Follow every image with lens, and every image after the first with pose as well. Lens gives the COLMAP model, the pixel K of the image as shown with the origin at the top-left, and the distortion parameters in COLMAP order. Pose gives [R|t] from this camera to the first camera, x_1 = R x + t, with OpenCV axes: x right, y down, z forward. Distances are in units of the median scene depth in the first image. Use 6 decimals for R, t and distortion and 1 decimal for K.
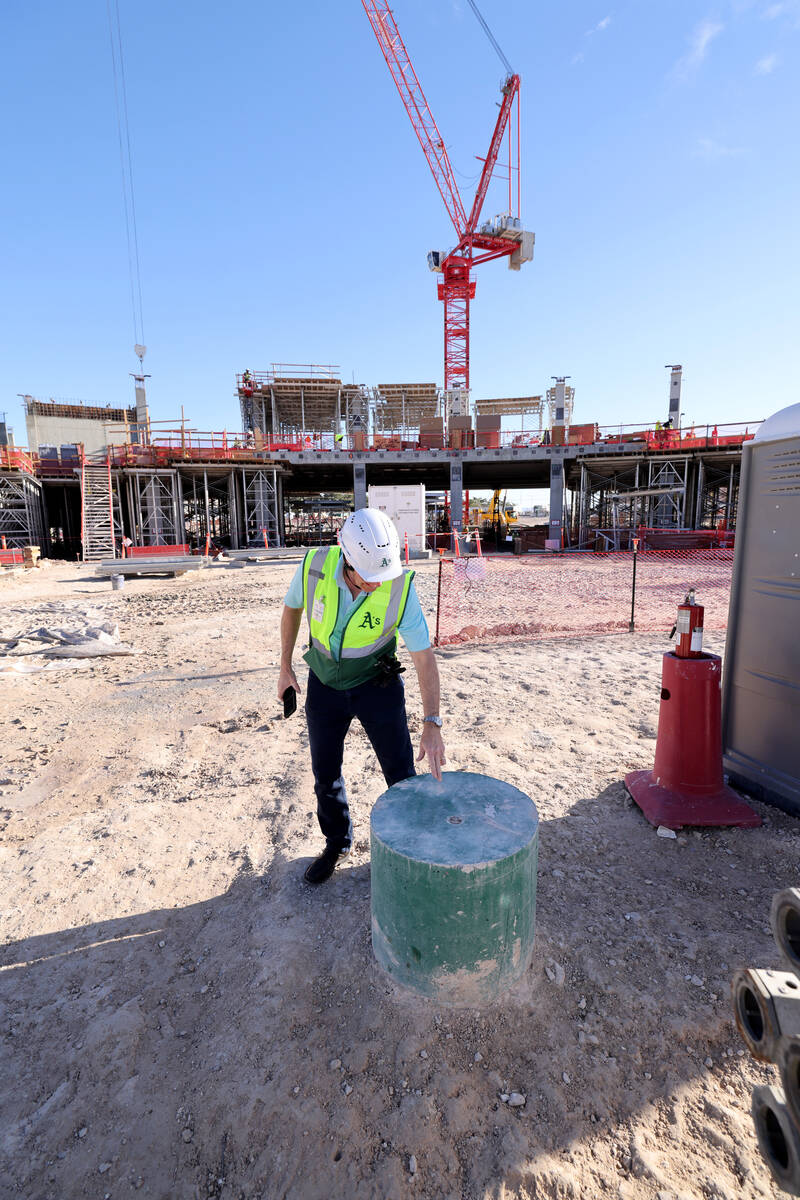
lens RADIAL K [[532.1, 0, 411.1], [0, 532.1, 611.5], [0, 0, 1]] dist [-0.049807, 0.021855]
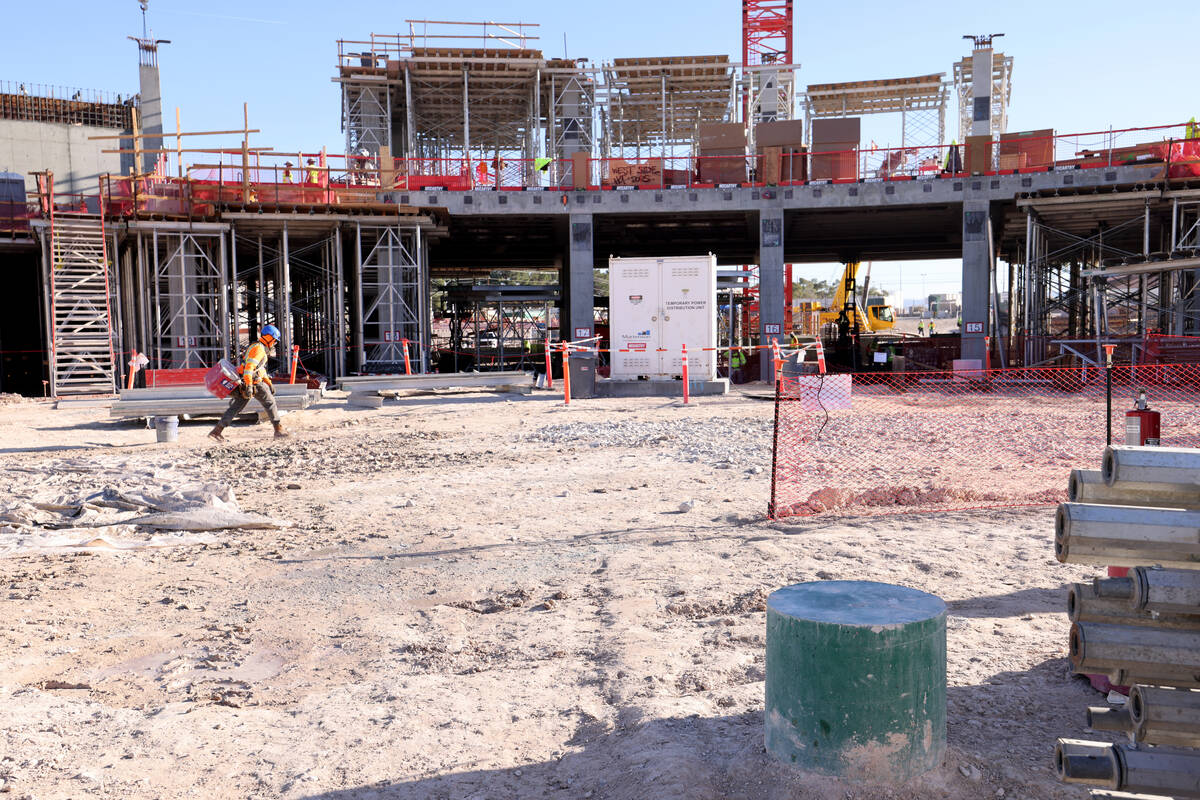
lens RADIAL K [[1128.6, 0, 600.0], [0, 1128.6, 400.0], [0, 0, 1]] dist [0.053616, 0.017363]
pose [[0.998371, 0.004686, -0.056854, -0.016115], [-0.010629, 0.994449, -0.104685, 0.014411], [0.056048, 0.105119, 0.992879, -0.067131]]
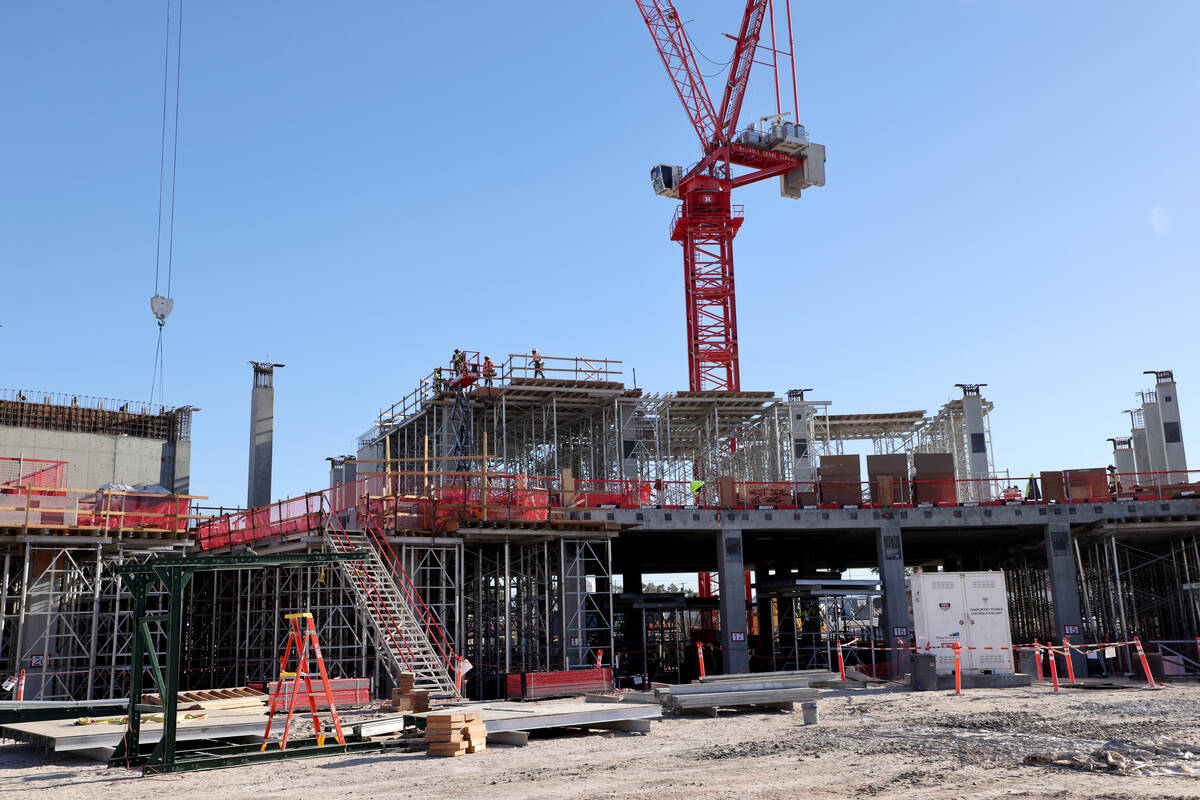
lens RADIAL K [[1172.2, 0, 599.6], [0, 1172.2, 396.4], [0, 0, 1]] dist [0.007048, 0.009039]
pose [[0.988383, 0.021195, 0.150501, -0.446823], [0.034404, 0.933325, -0.357381, 0.039994], [-0.148041, 0.358407, 0.921753, -0.221866]]
